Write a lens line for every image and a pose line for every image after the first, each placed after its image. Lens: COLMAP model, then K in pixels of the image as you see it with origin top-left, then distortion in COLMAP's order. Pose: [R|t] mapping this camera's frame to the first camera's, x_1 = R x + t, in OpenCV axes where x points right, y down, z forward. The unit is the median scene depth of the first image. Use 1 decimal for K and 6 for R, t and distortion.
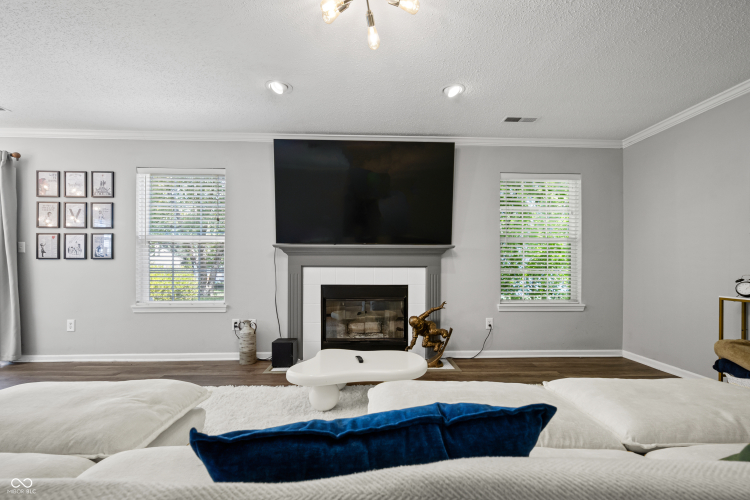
lens RADIAL K [[320.6, 0, 378.8], [0, 320.6, 263.3], [0, 0, 1]] dist [-0.000407, -0.000035]
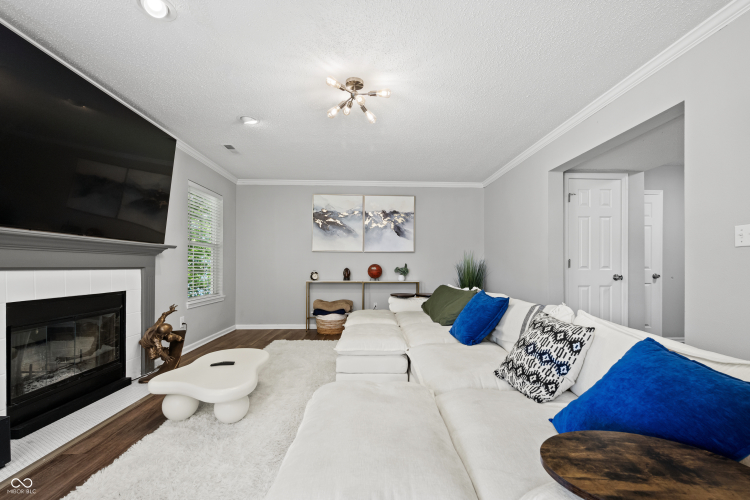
lens RADIAL K [[320.6, 0, 378.8], [0, 320.6, 263.3], [0, 0, 1]] dist [-0.000407, -0.000035]
pose [[0.011120, 0.005517, 0.999923, -0.697081], [-0.004679, 0.999974, -0.005465, -0.000159], [-0.999927, -0.004618, 0.011146, 0.359594]]
